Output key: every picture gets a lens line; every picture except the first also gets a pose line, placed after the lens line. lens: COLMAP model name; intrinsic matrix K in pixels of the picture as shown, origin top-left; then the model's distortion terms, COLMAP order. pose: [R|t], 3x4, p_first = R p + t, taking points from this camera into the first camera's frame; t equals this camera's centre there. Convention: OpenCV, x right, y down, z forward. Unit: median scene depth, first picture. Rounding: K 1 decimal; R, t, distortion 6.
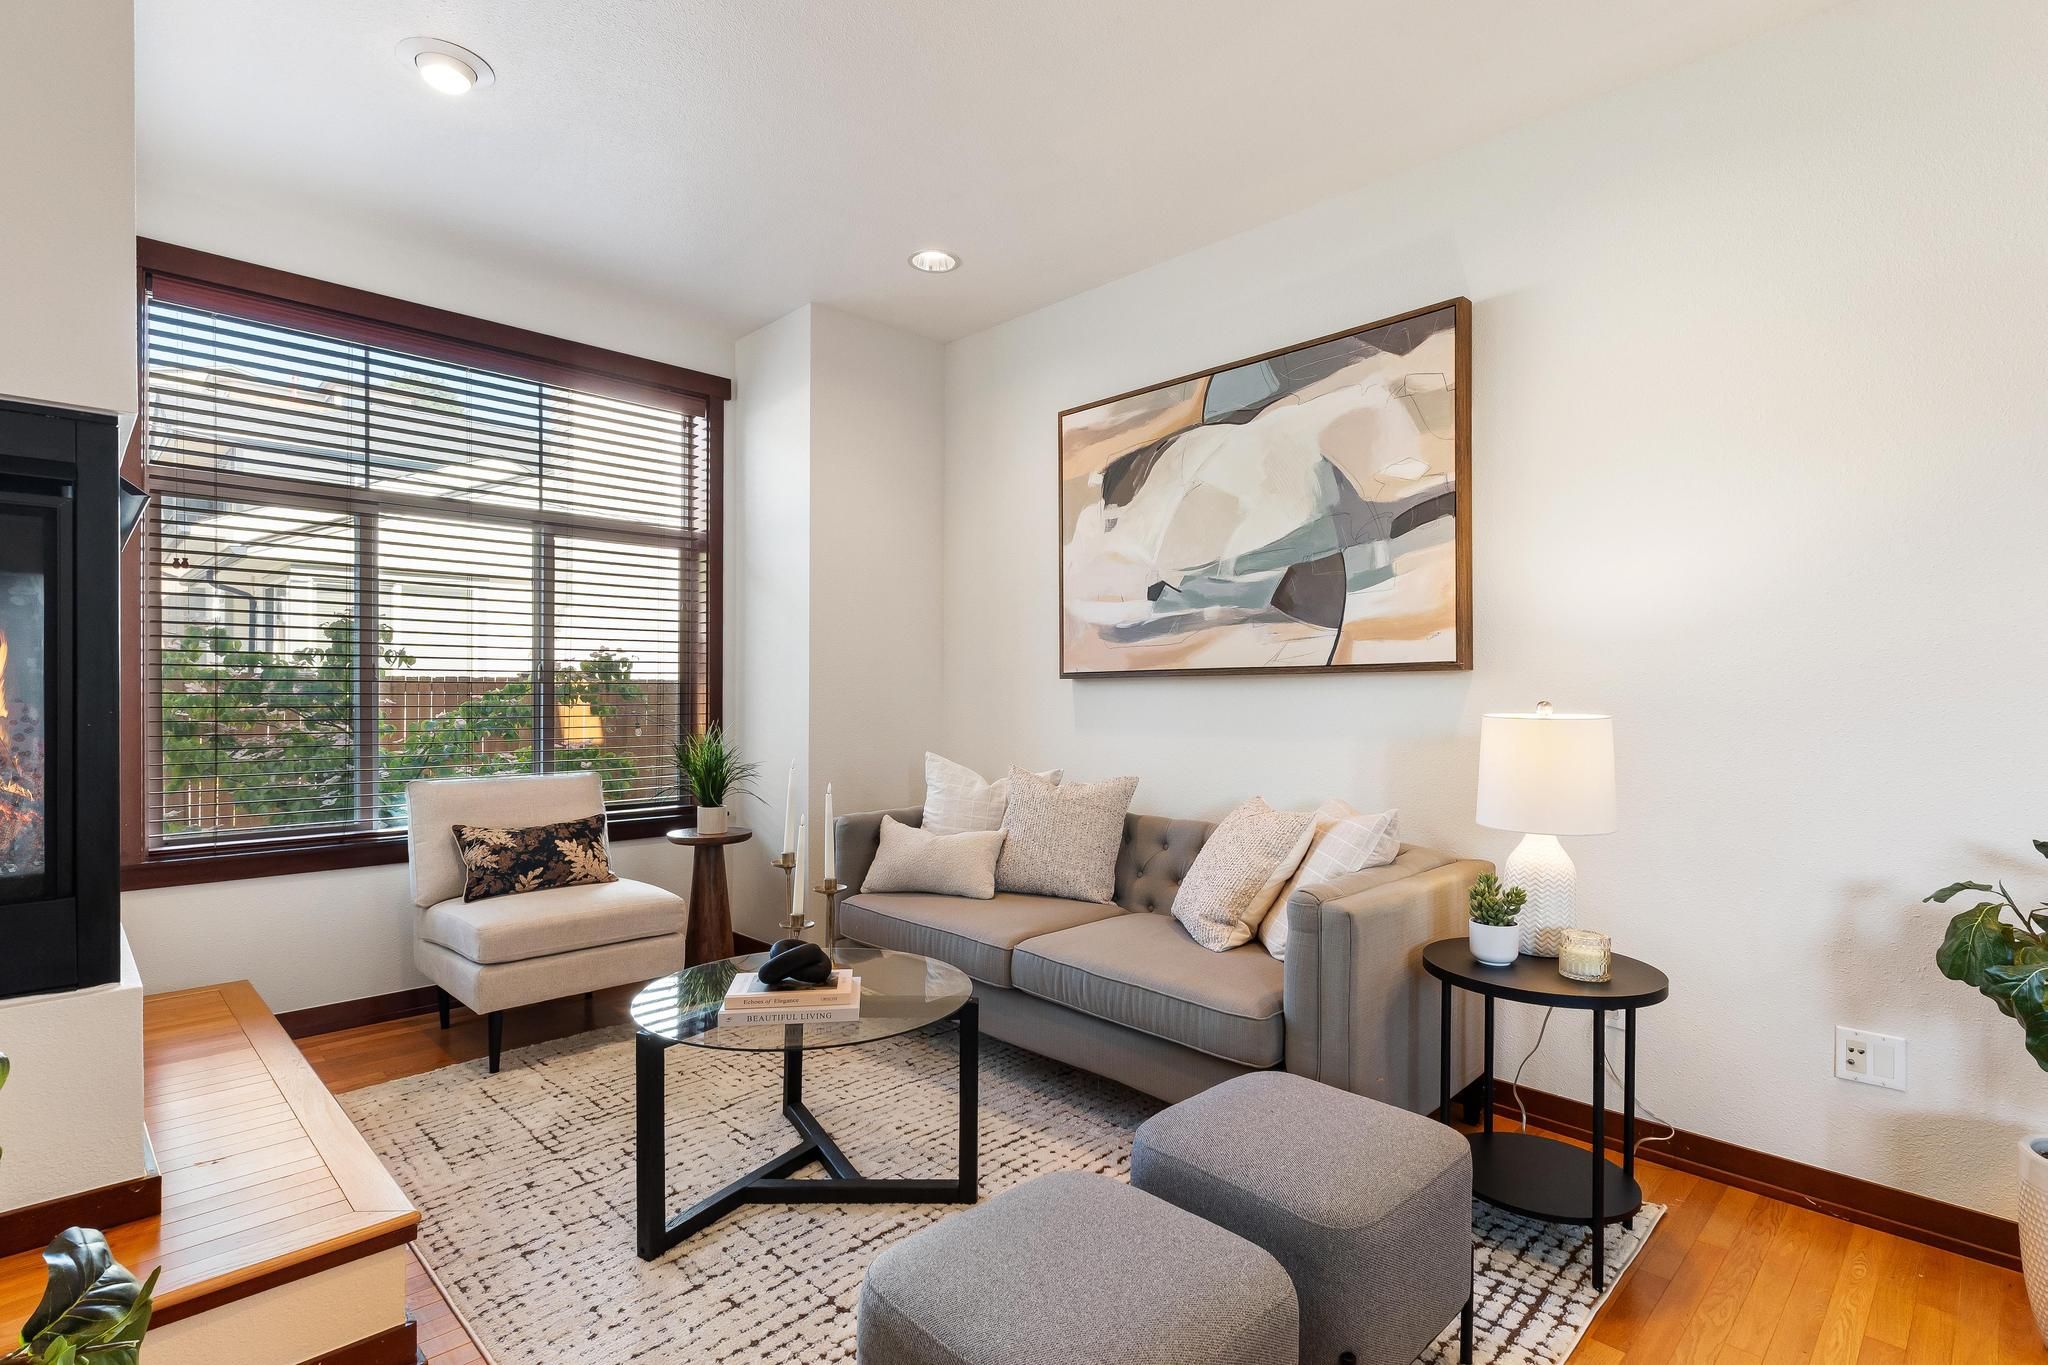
lens RADIAL K [[984.9, 0, 1040.9], [0, 984.9, 693.4], [0, 0, 1]] dist [0.001478, -0.000046]
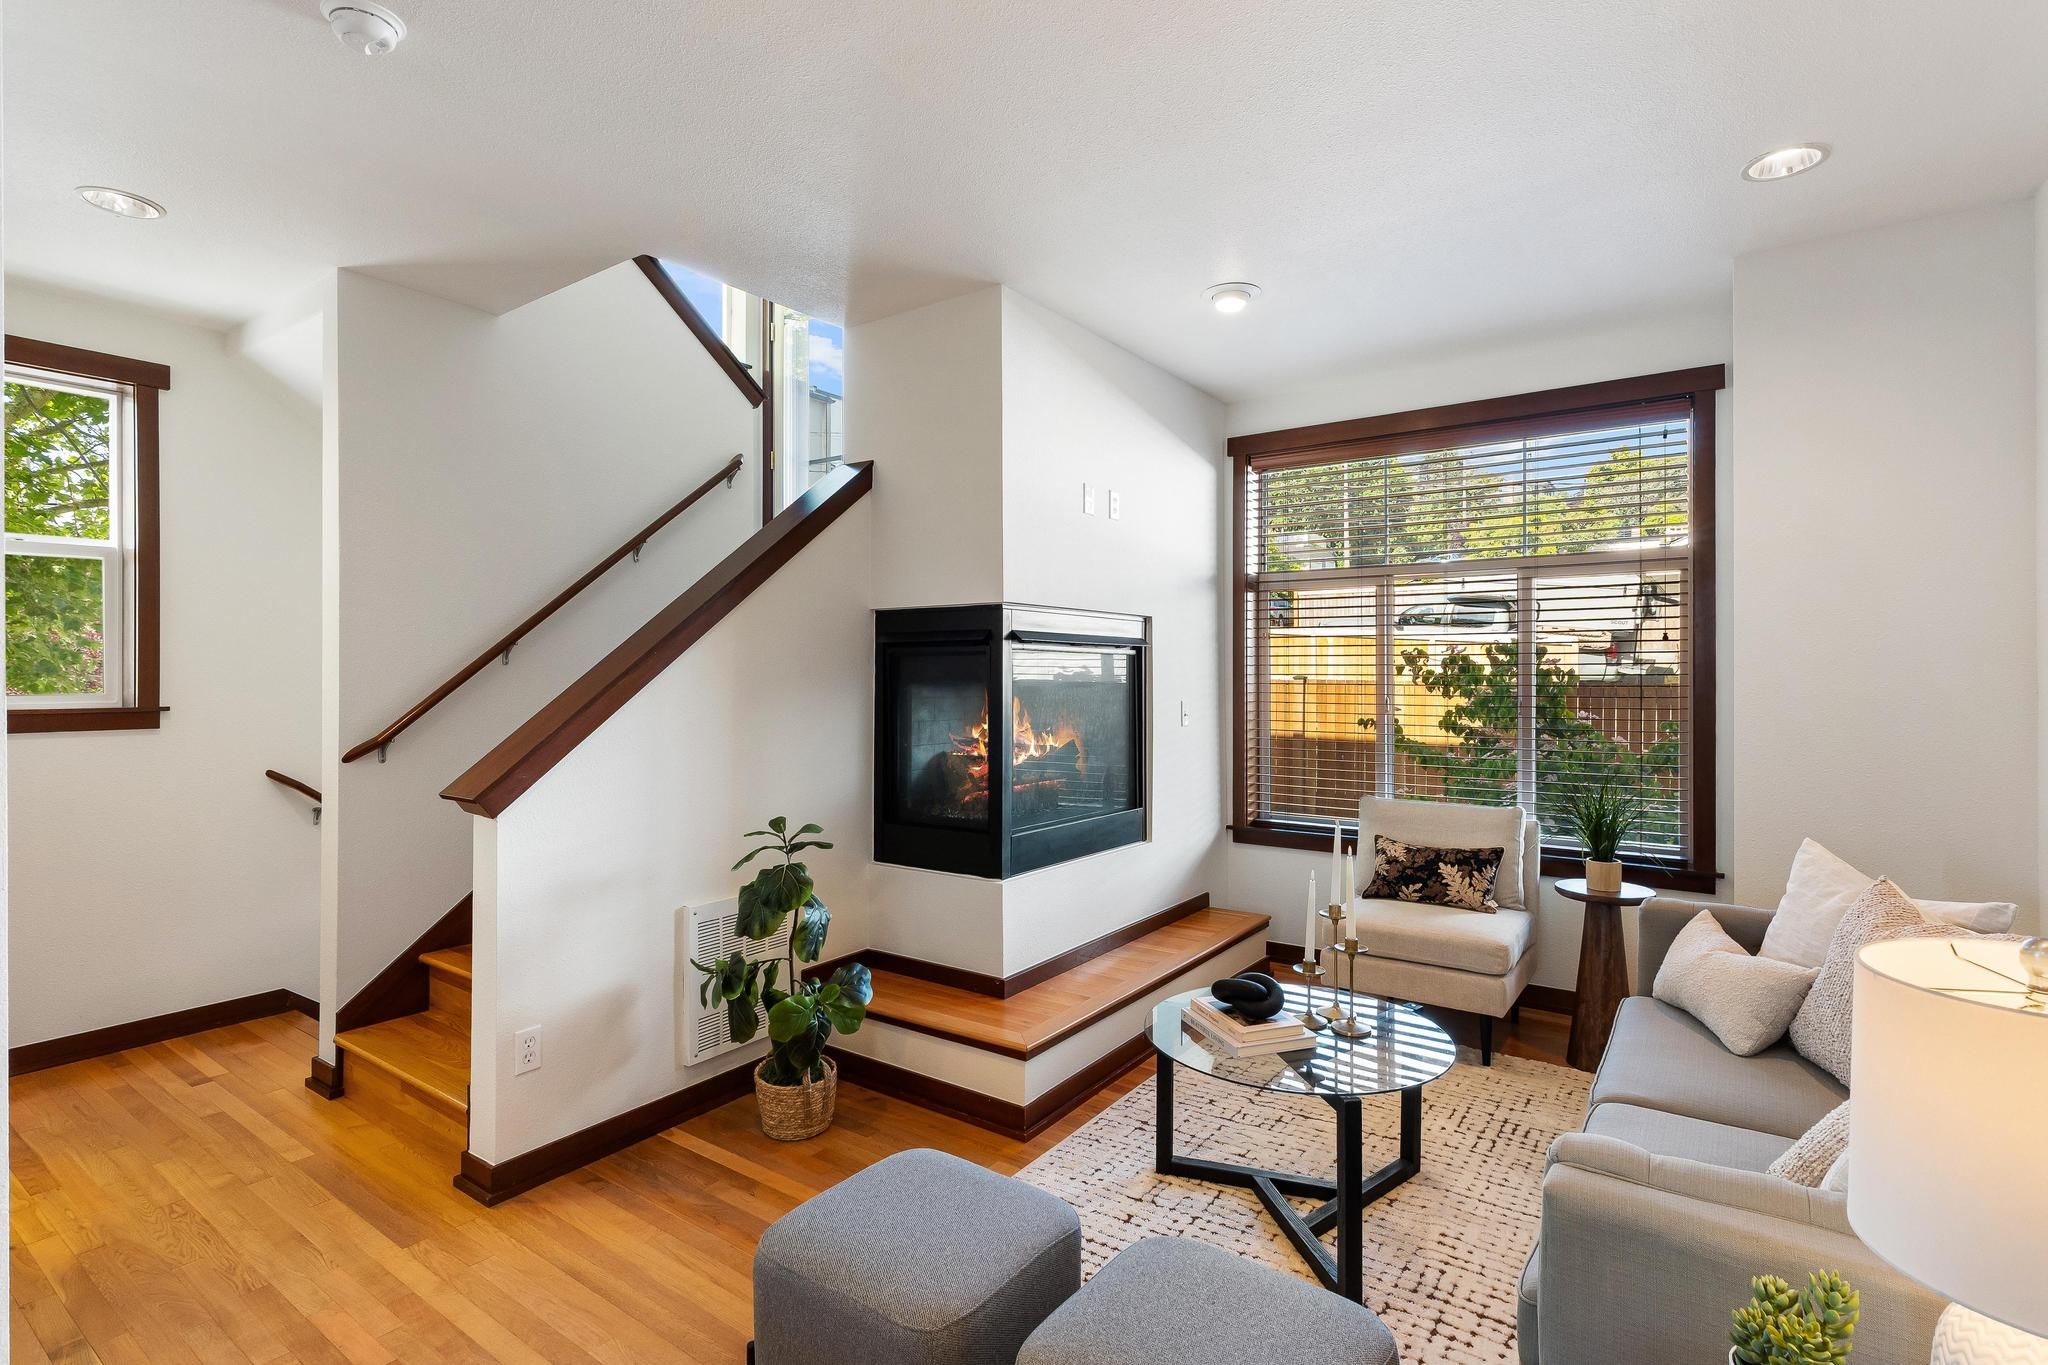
lens RADIAL K [[984.9, 0, 1038.4], [0, 984.9, 673.8], [0, 0, 1]] dist [0.001478, -0.000046]
pose [[0.172776, -0.003285, -0.984956, 0.552200], [-0.003009, 0.999988, -0.003863, -0.062243], [0.984956, 0.003631, 0.172764, 0.367892]]
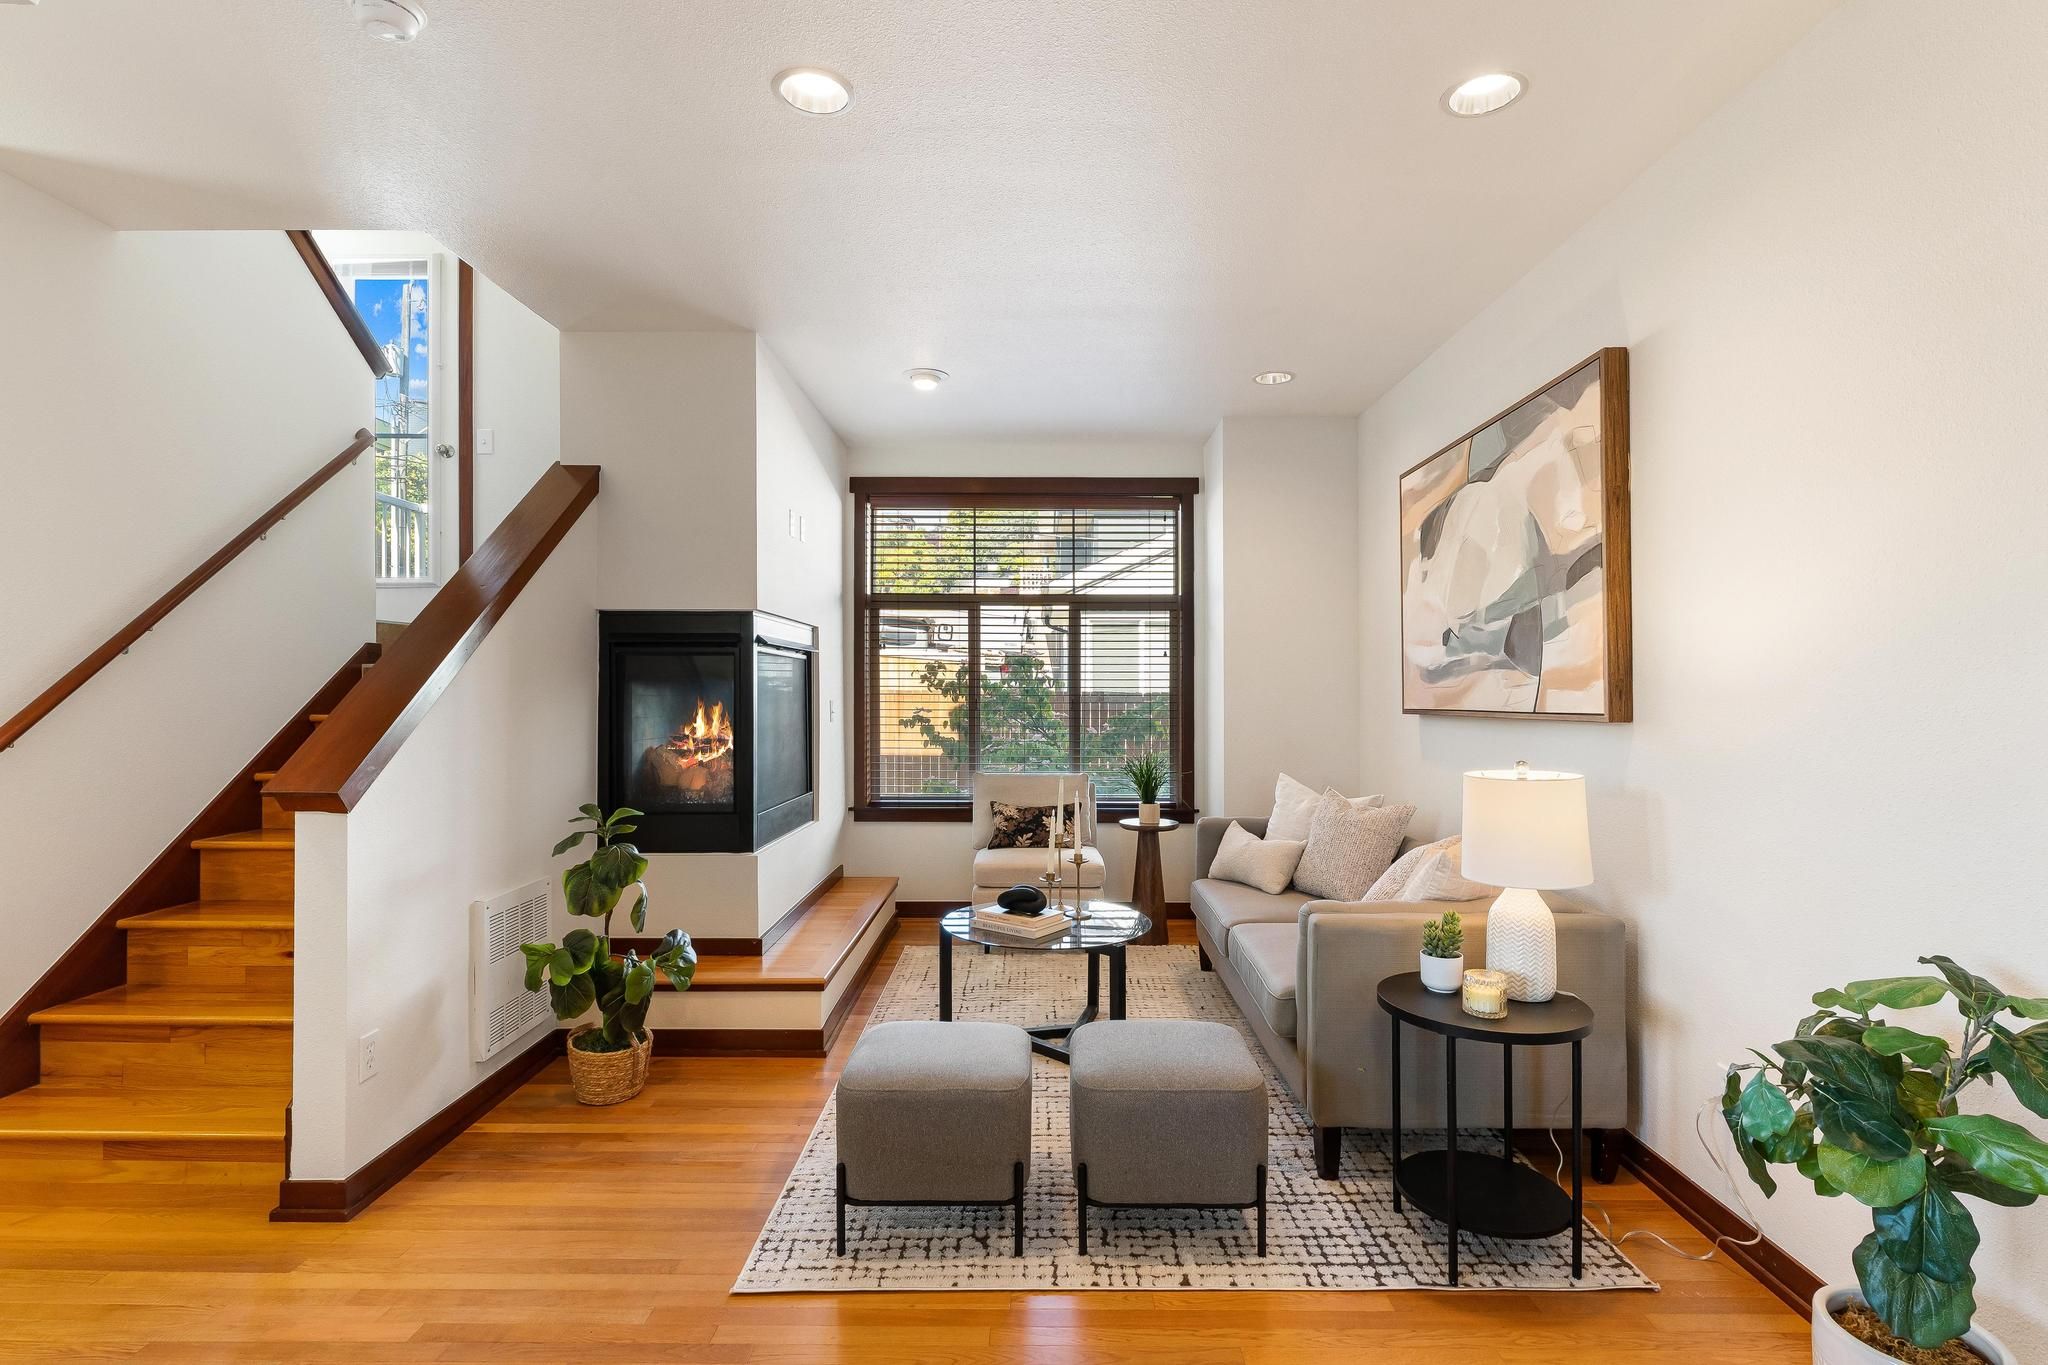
lens RADIAL K [[984.9, 0, 1038.3], [0, 984.9, 678.6], [0, 0, 1]] dist [0.001478, -0.000046]
pose [[0.705633, -0.008188, -0.708530, 0.604425], [-0.004945, 0.999852, -0.016479, -0.040735], [0.708560, 0.015132, 0.705488, -0.086782]]
